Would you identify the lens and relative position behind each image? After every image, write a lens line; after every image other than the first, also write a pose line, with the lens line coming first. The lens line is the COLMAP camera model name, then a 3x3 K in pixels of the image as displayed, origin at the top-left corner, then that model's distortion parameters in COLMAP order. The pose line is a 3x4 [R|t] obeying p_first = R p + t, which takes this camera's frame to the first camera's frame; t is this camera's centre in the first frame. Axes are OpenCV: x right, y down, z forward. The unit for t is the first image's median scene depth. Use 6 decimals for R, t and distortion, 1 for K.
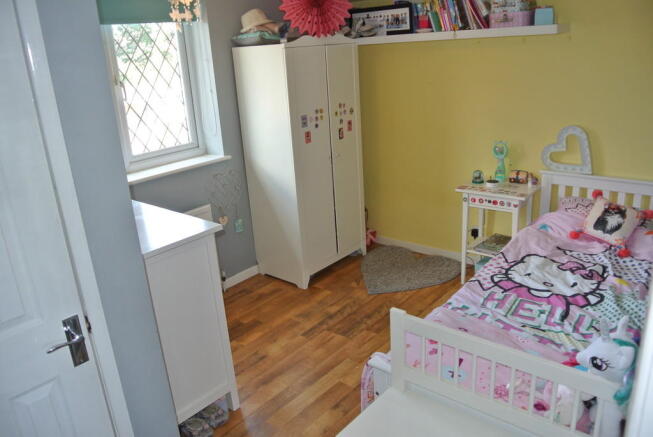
lens RADIAL K [[515.8, 0, 327.2], [0, 515.8, 218.3], [0, 0, 1]] dist [-0.002713, -0.002243]
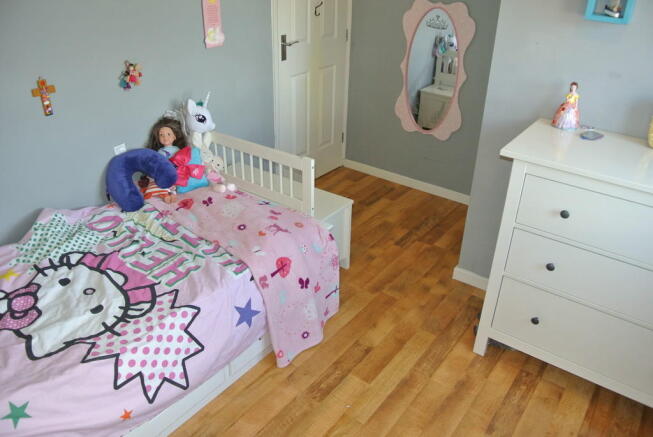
lens RADIAL K [[515.8, 0, 327.8], [0, 515.8, 219.4], [0, 0, 1]] dist [-0.002713, -0.002243]
pose [[-0.996447, 0.076541, -0.035131, 0.102879], [0.025483, 0.671609, 0.740467, -0.476809], [0.080270, 0.736941, -0.671174, 1.430346]]
